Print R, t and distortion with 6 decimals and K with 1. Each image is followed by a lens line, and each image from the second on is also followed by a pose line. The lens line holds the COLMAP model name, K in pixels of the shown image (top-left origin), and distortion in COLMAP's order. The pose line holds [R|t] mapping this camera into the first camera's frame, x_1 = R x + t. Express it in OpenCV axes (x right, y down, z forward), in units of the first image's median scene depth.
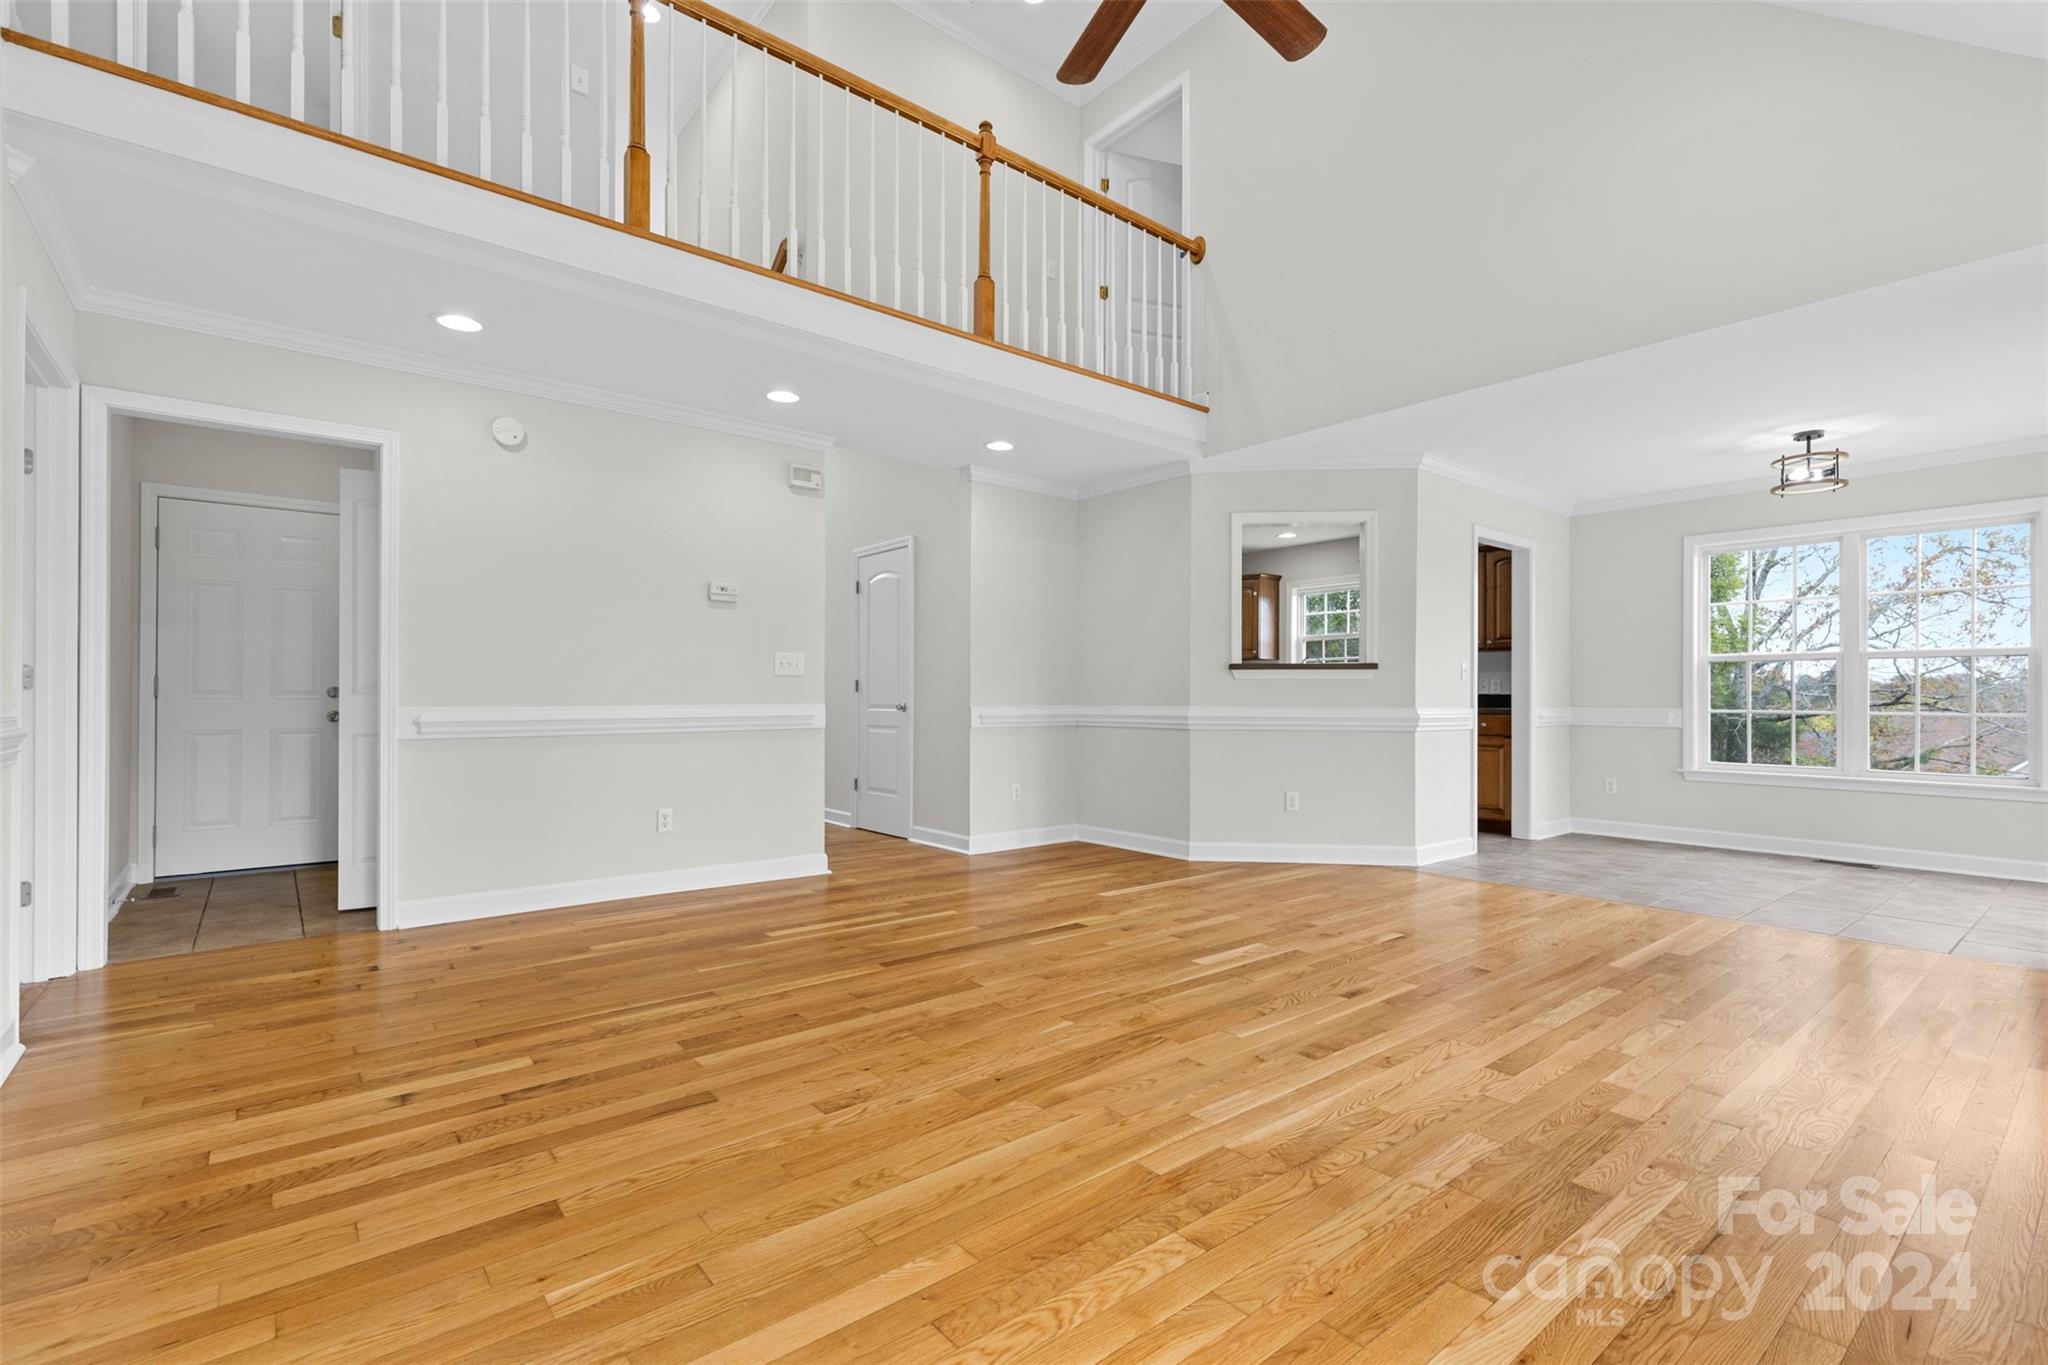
lens RADIAL K [[938.3, 0, 1016.5], [0, 938.3, 681.9], [0, 0, 1]] dist [0.002960, -0.000687]
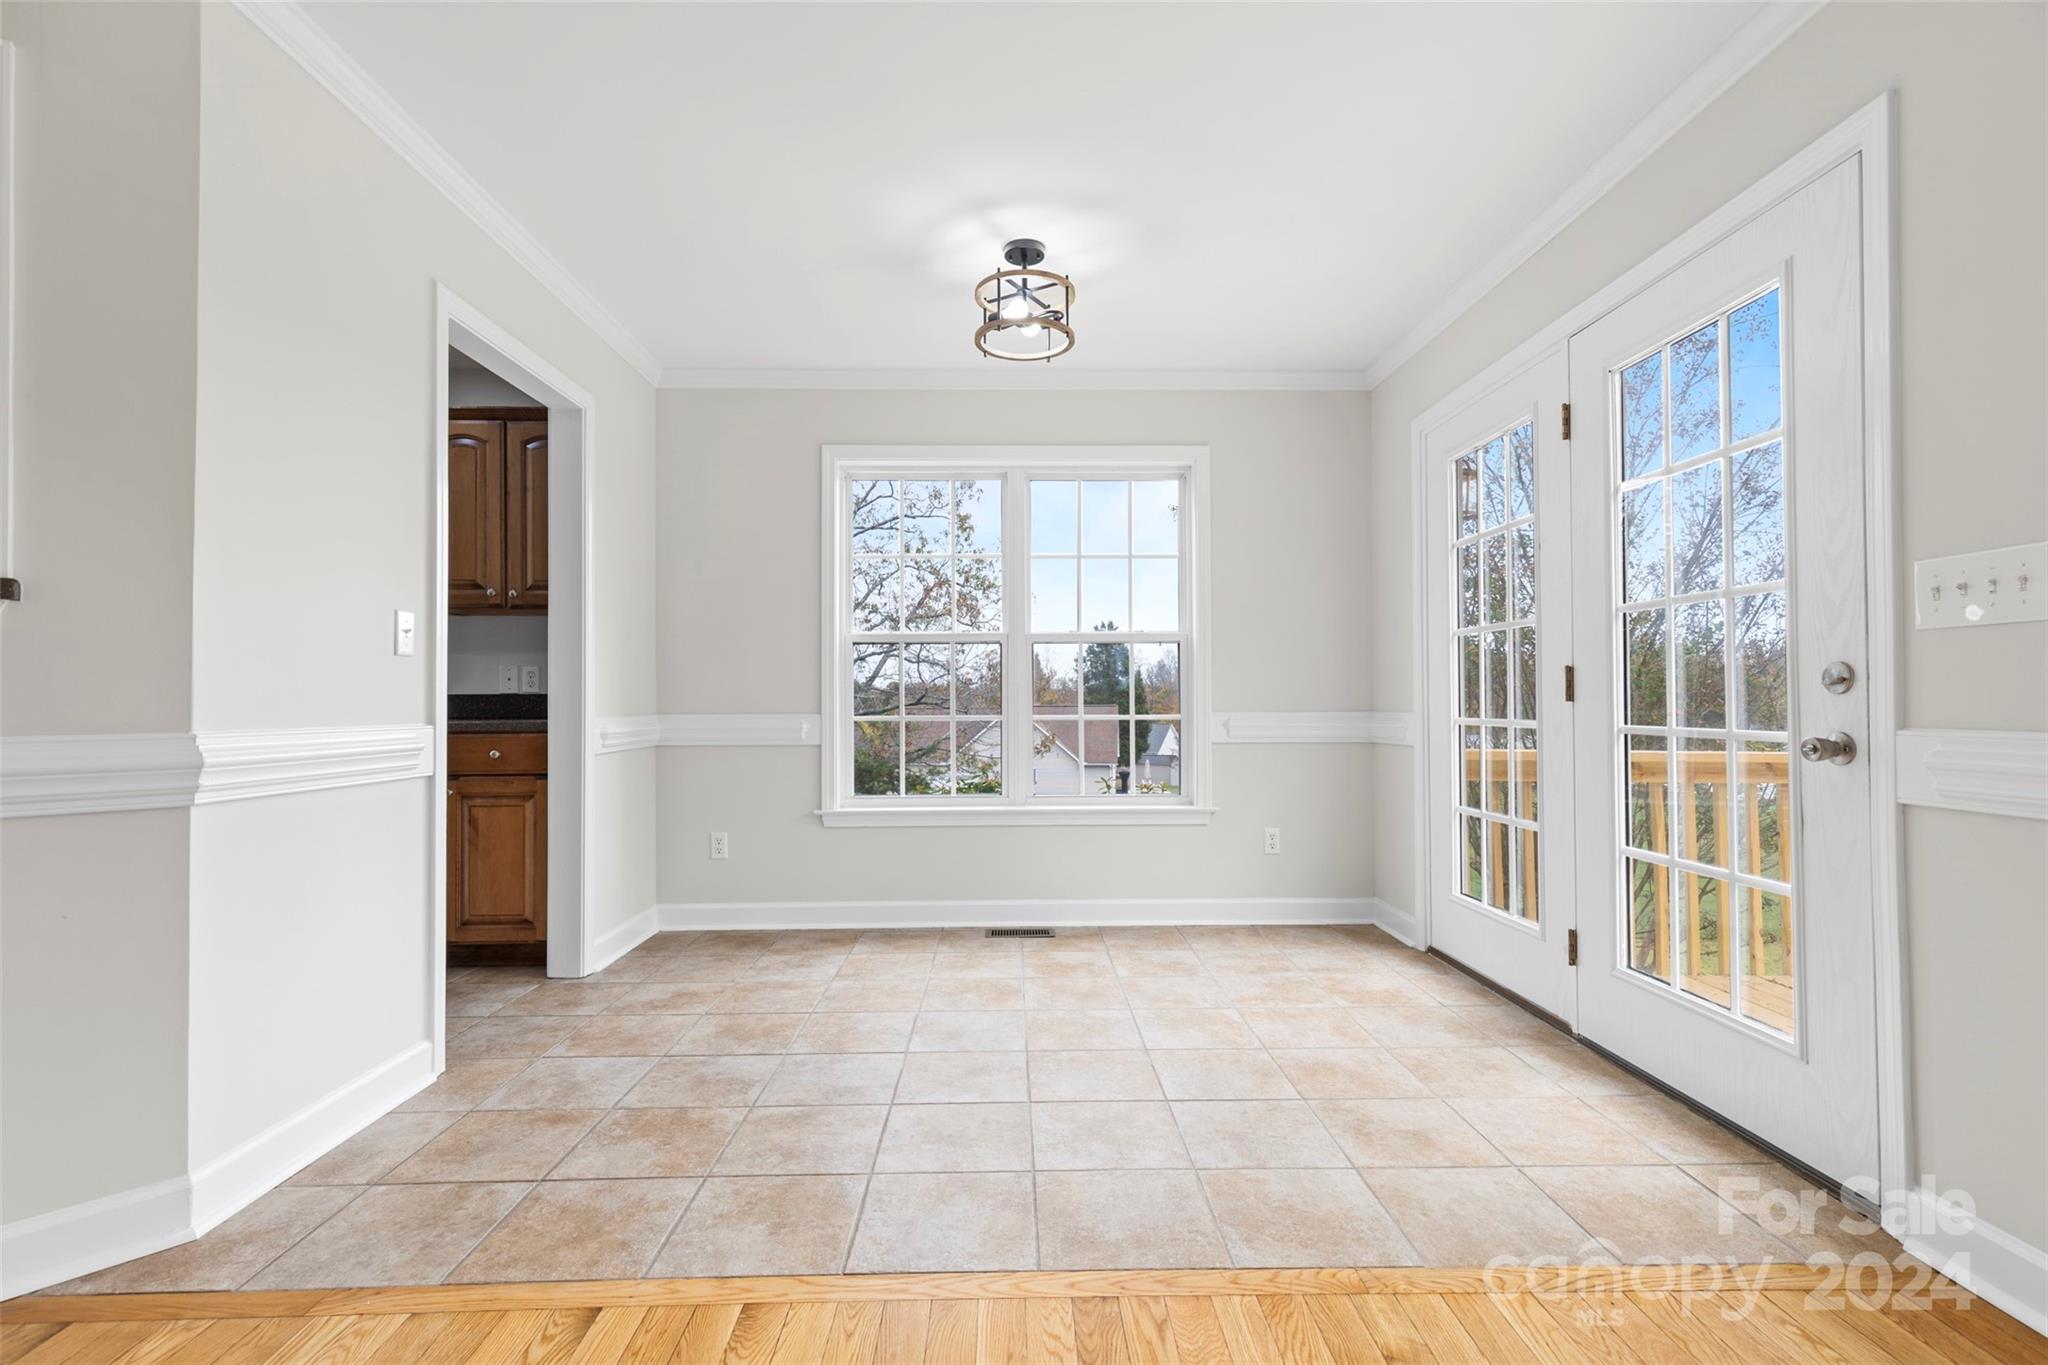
lens RADIAL K [[938.3, 0, 1016.5], [0, 938.3, 681.9], [0, 0, 1]] dist [0.002960, -0.000687]
pose [[0.630871, 0.006320, 0.775862, 0.302400], [-0.001200, 0.999974, -0.007170, 0.011117], [-0.775887, 0.003592, 0.630862, 0.498966]]
